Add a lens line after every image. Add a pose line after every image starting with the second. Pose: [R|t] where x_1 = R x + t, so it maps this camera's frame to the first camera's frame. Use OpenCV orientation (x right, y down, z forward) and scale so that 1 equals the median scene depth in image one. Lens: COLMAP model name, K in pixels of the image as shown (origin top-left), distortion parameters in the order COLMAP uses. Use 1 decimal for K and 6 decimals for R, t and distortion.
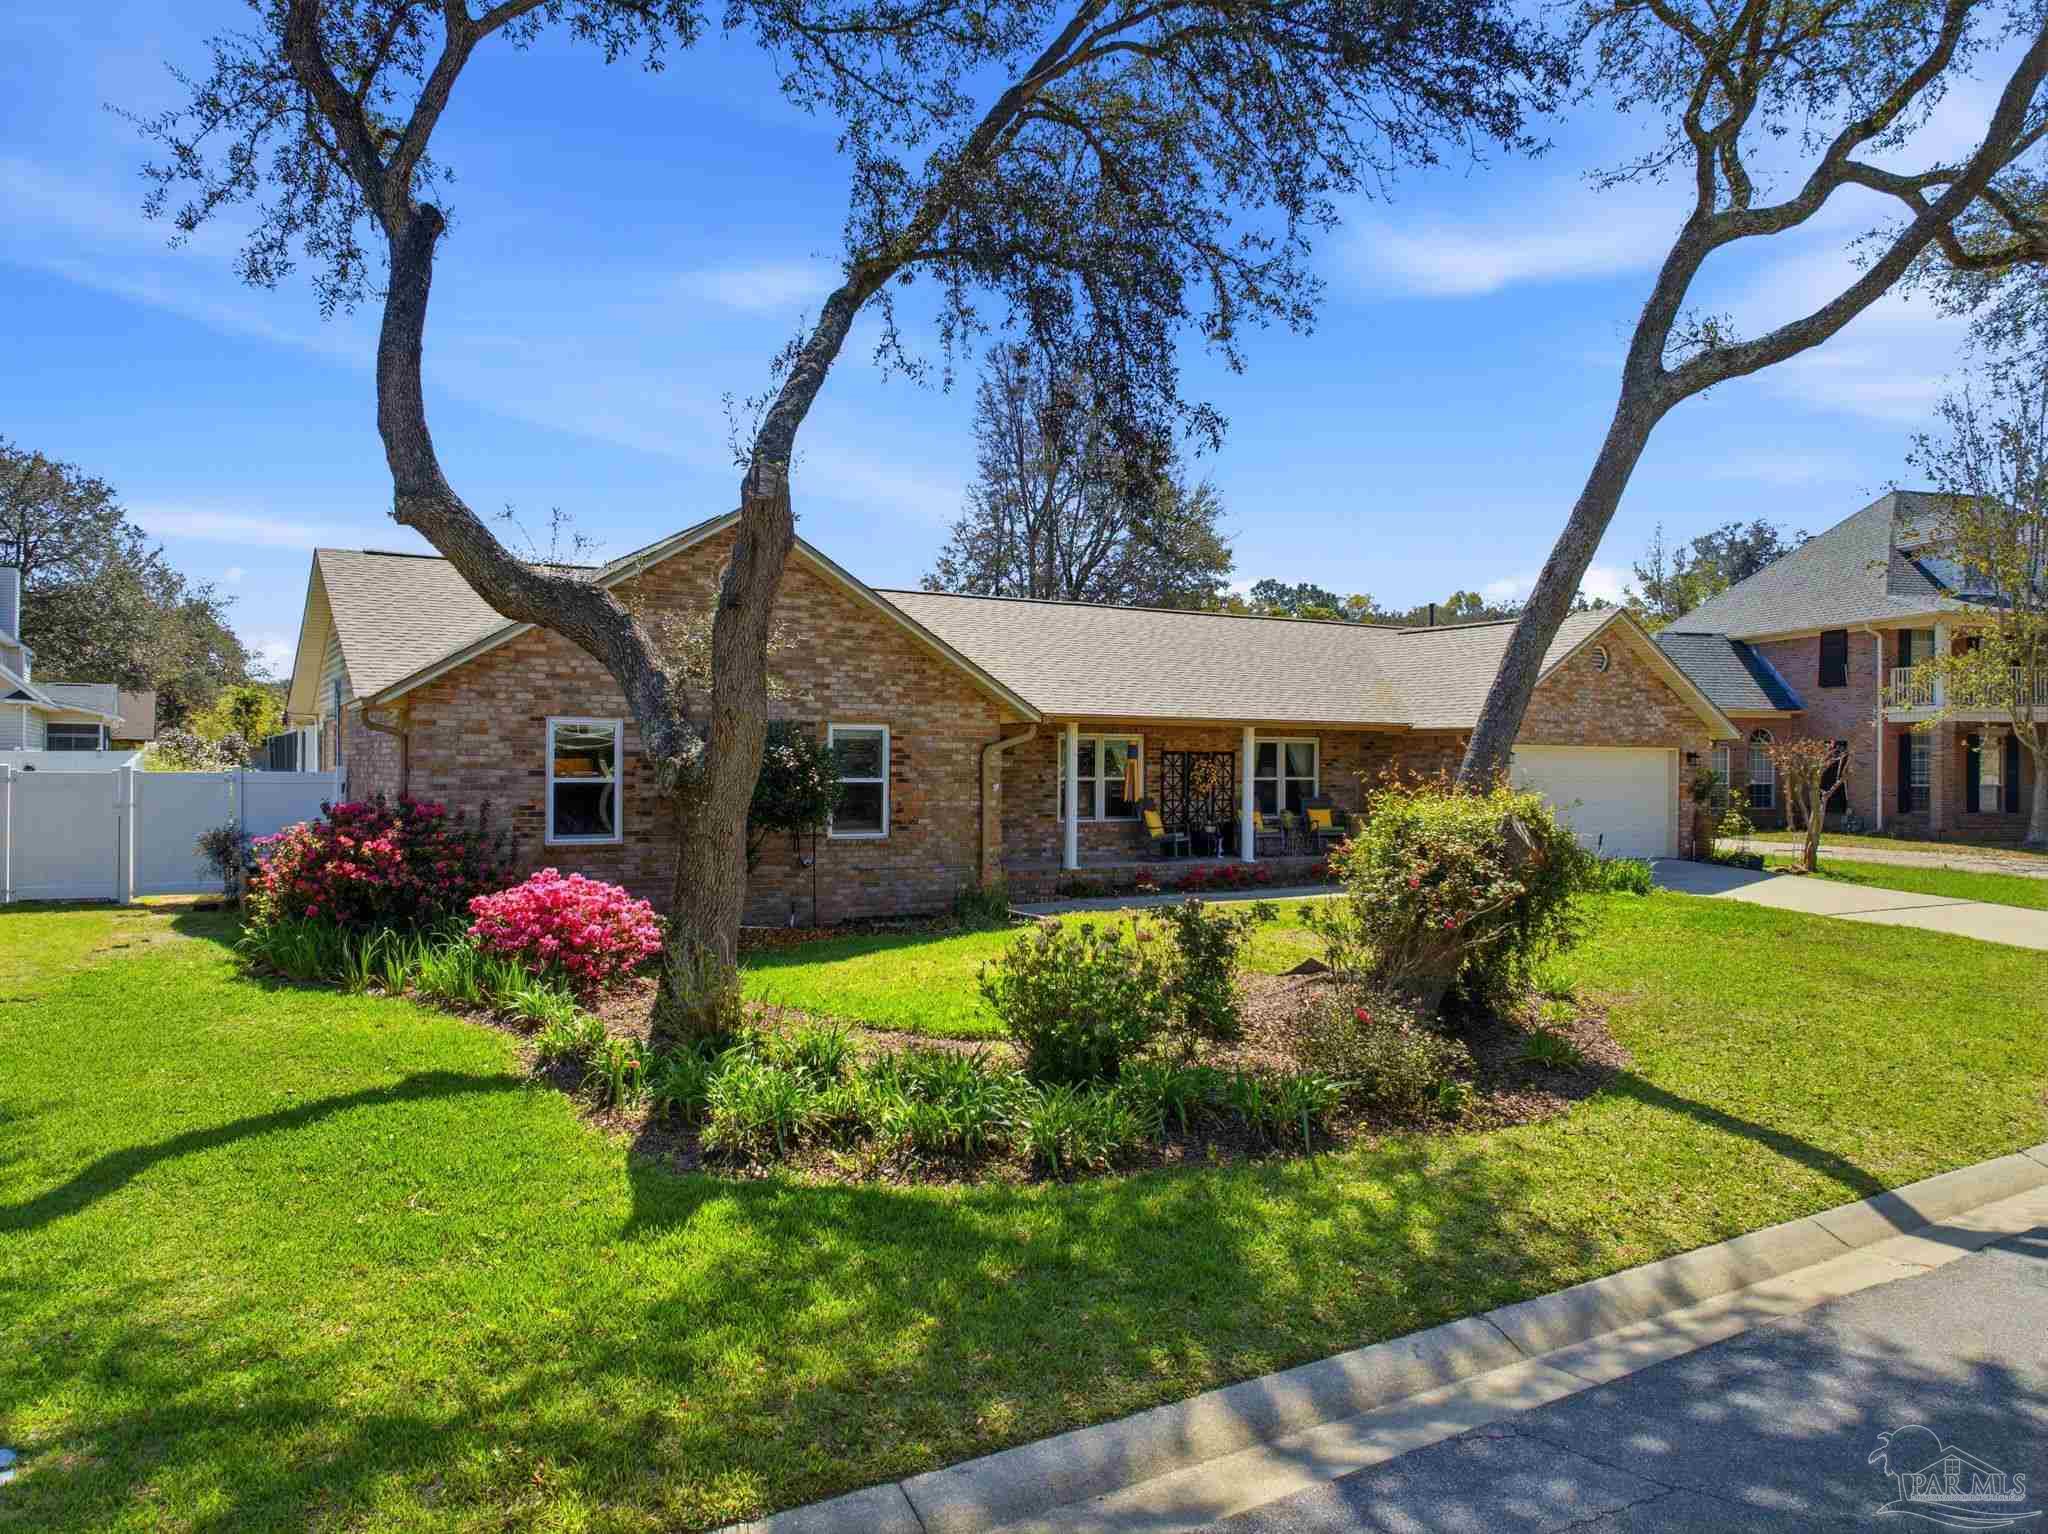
lens RADIAL K [[1443.5, 0, 1024.0], [0, 1443.5, 767.0], [0, 0, 1]] dist [-0.000881, -0.001482]
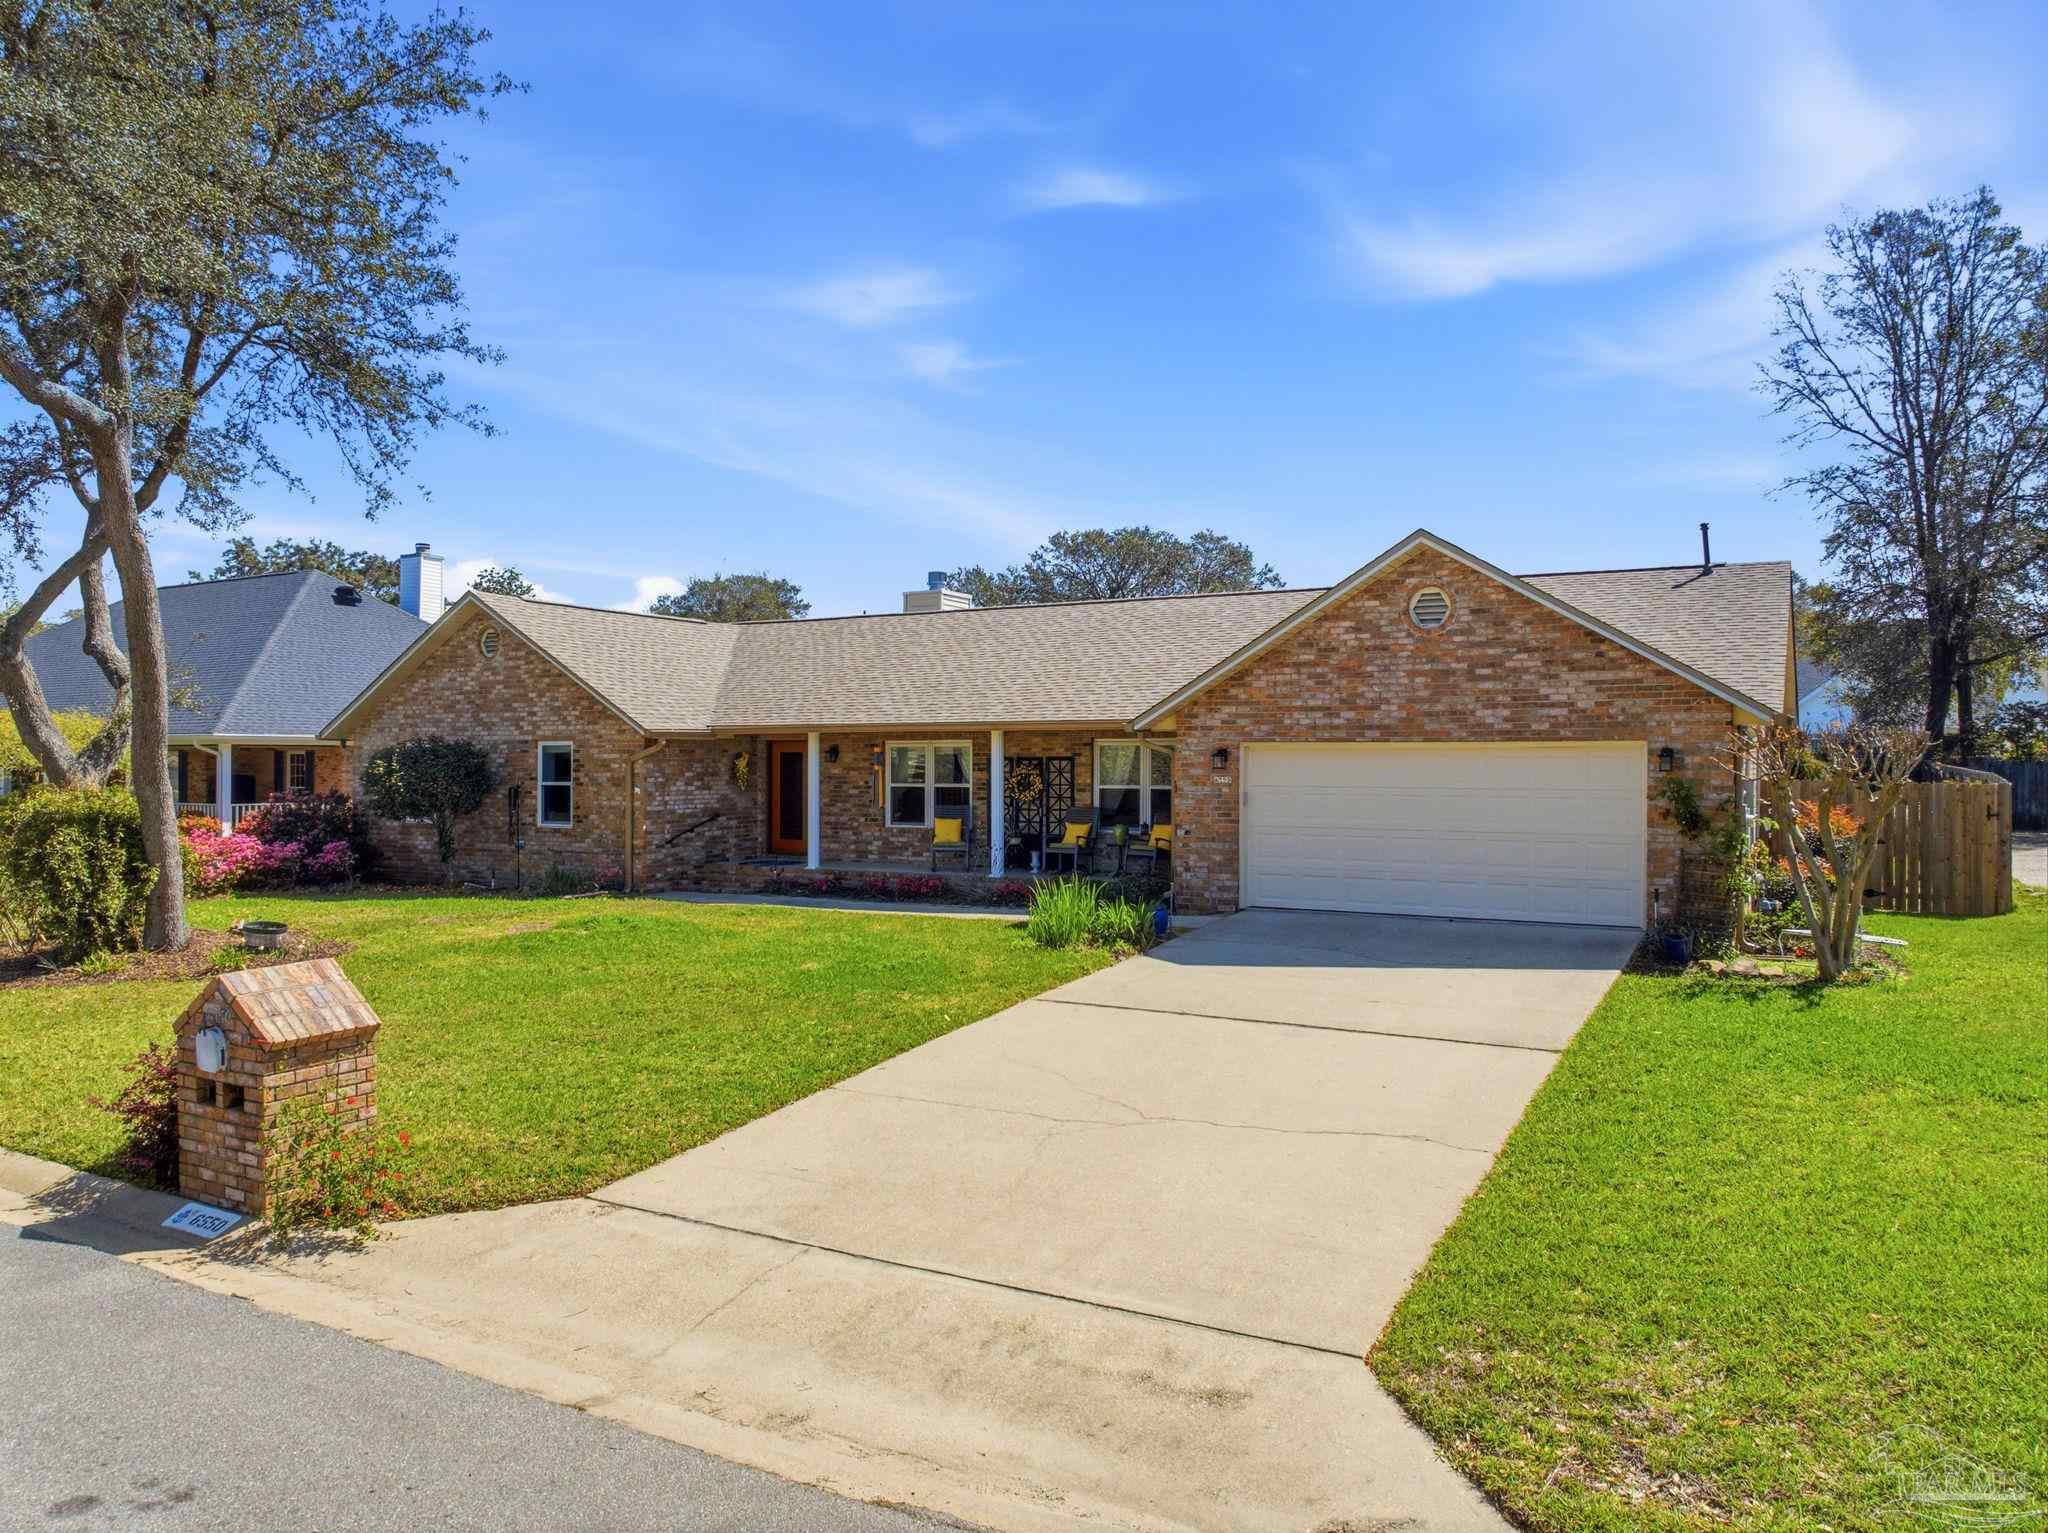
lens RADIAL K [[1443.5, 0, 1024.0], [0, 1443.5, 766.5], [0, 0, 1]] dist [-0.000881, -0.001482]
pose [[0.477921, -0.004852, -0.878389, 1.091946], [-0.000519, 0.999983, -0.005806, 0.000853], [0.878403, 0.003230, 0.477910, 0.652692]]
